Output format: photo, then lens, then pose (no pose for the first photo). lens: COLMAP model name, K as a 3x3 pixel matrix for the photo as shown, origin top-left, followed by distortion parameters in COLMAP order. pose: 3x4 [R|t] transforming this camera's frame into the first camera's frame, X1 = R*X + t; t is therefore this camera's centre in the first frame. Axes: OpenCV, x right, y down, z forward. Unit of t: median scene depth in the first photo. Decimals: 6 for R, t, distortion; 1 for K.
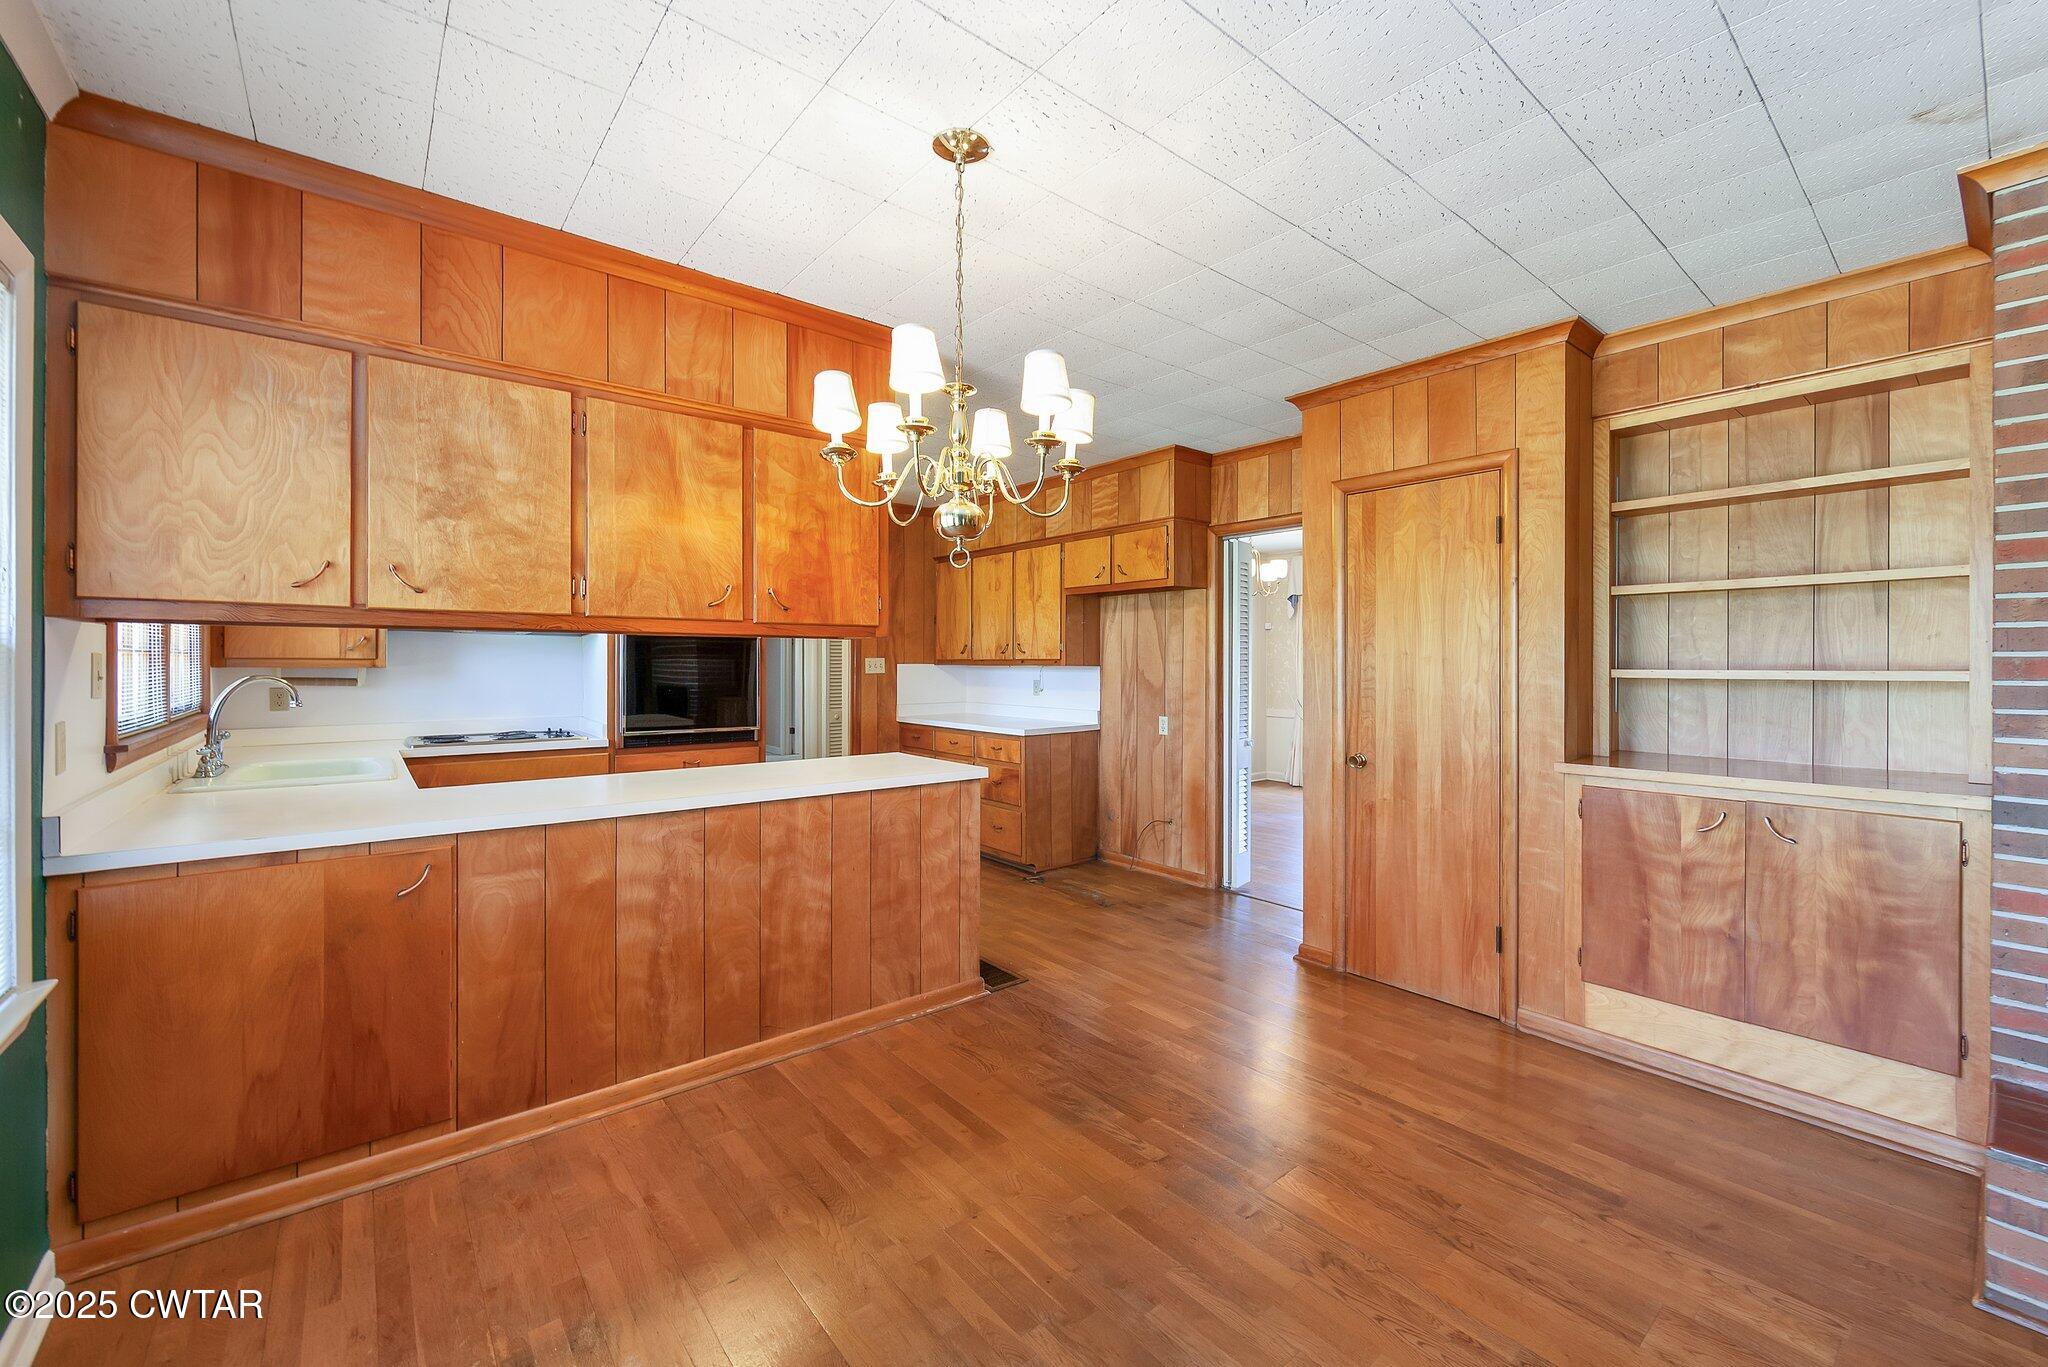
lens RADIAL K [[827.8, 0, 1065.7], [0, 827.8, 666.9], [0, 0, 1]] dist [-0.001079, -0.000288]
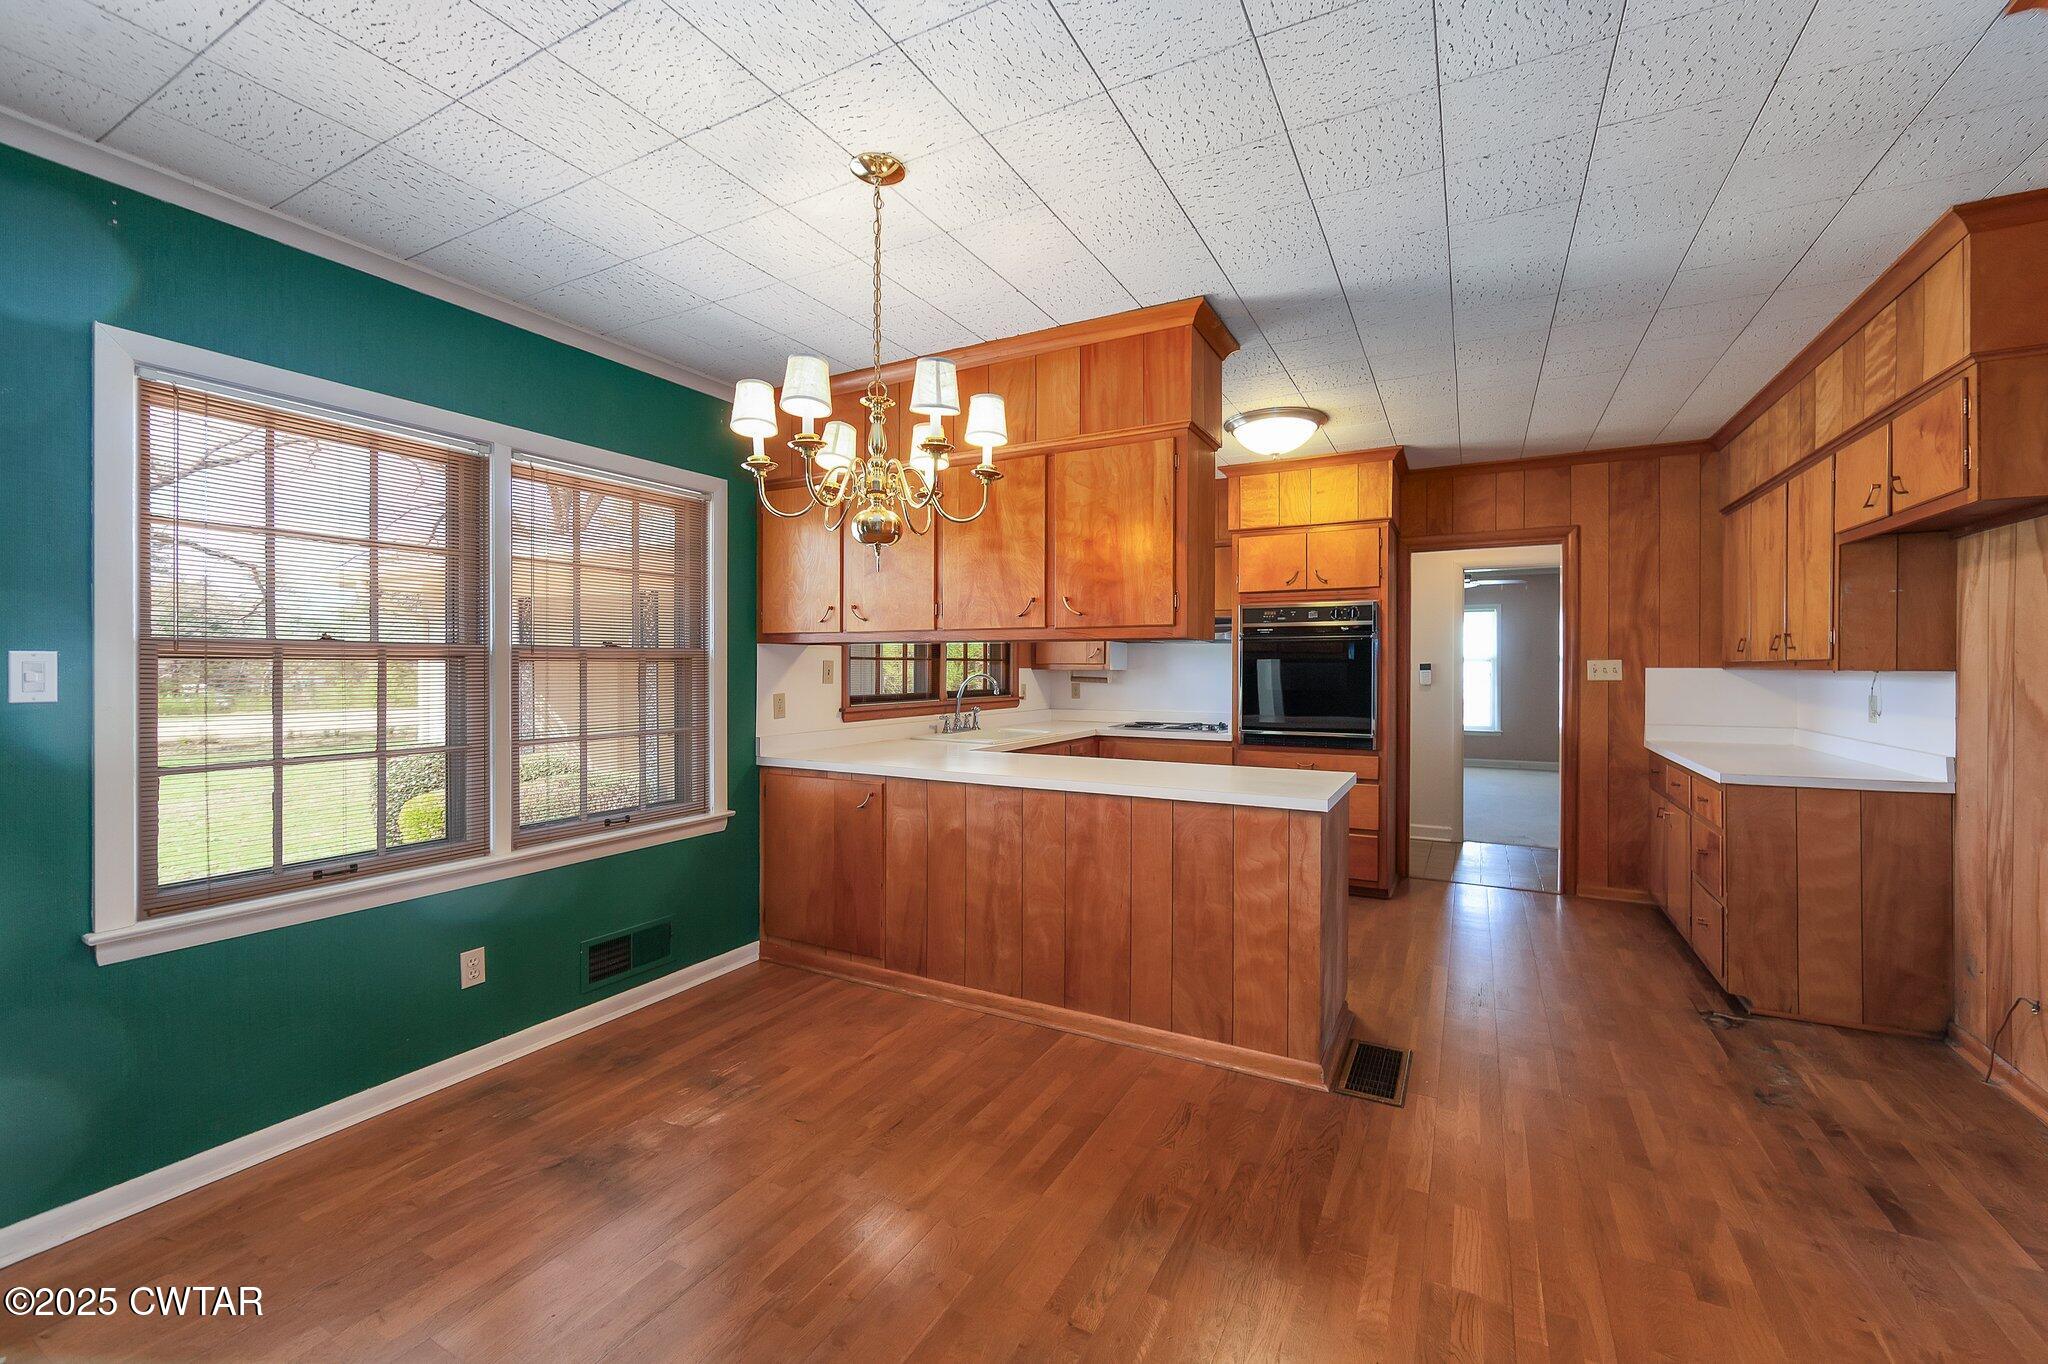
lens RADIAL K [[827.8, 0, 1027.6], [0, 827.8, 669.8], [0, 0, 1]] dist [-0.001079, -0.000288]
pose [[0.360951, 0.002136, -0.932582, 0.540618], [-0.005252, 0.999986, 0.000258, 0.001841], [0.932570, 0.004805, 0.360957, 0.468519]]
